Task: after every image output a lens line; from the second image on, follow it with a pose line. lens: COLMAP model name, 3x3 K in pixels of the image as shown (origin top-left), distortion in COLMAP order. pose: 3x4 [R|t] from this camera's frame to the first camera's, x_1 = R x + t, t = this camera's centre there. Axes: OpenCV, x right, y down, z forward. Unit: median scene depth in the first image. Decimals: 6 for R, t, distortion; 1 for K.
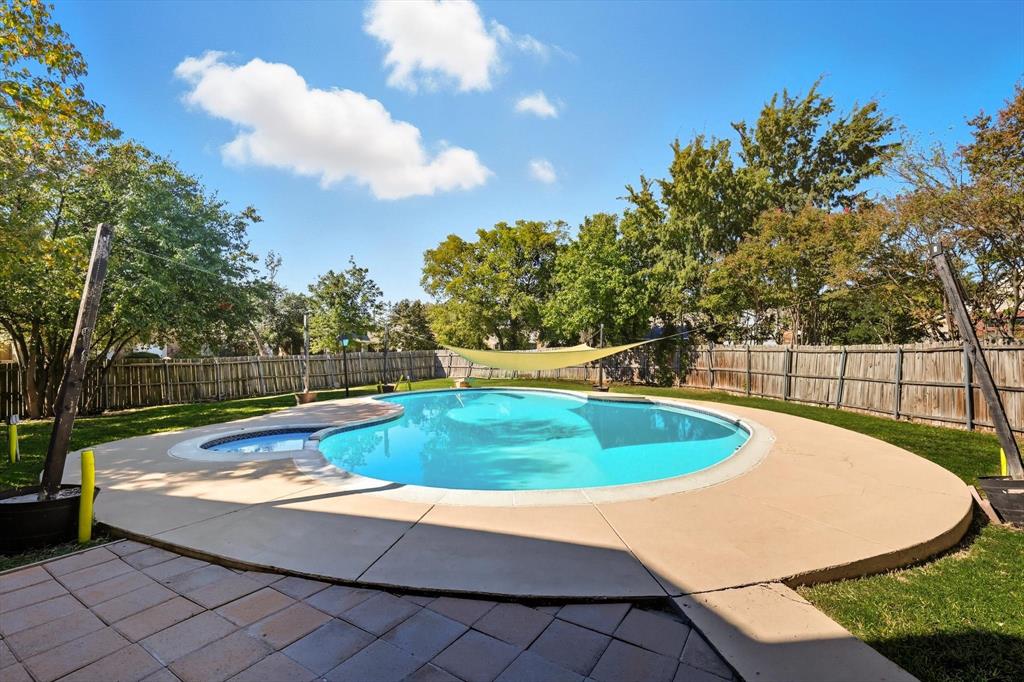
lens RADIAL K [[451.3, 0, 506.6], [0, 451.3, 340.6], [0, 0, 1]] dist [0.002112, 0.001833]
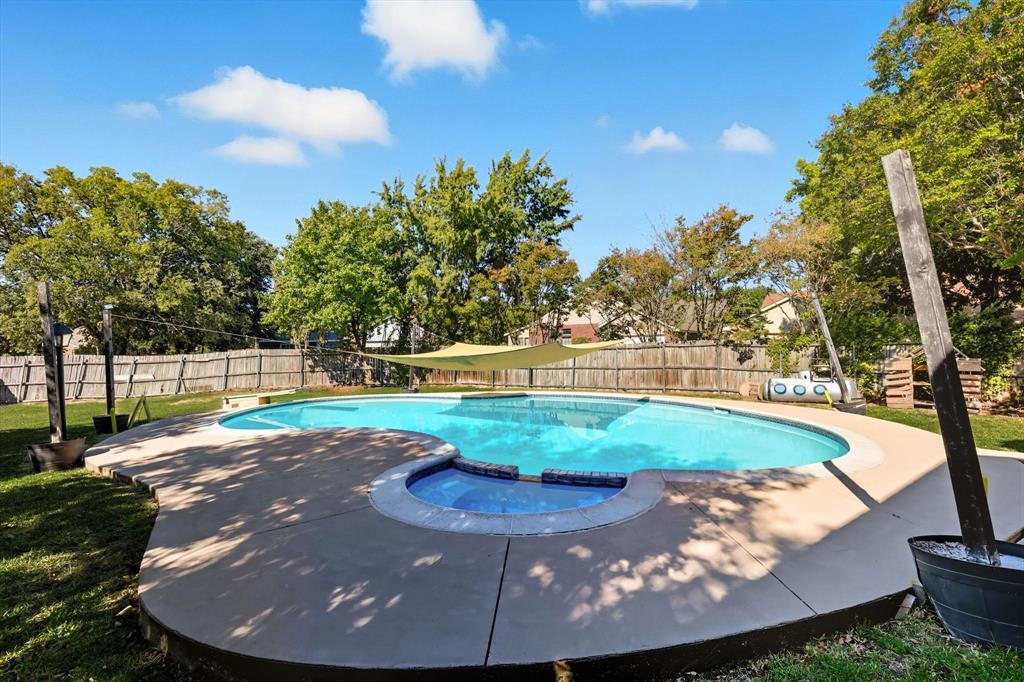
lens RADIAL K [[451.3, 0, 507.1], [0, 451.3, 343.9], [0, 0, 1]] dist [0.002112, 0.001833]
pose [[0.612298, 0.000918, 0.790626, -0.368416], [-0.001591, 0.999999, 0.000071, 0.005113], [-0.790625, -0.001301, 0.612299, 0.210262]]
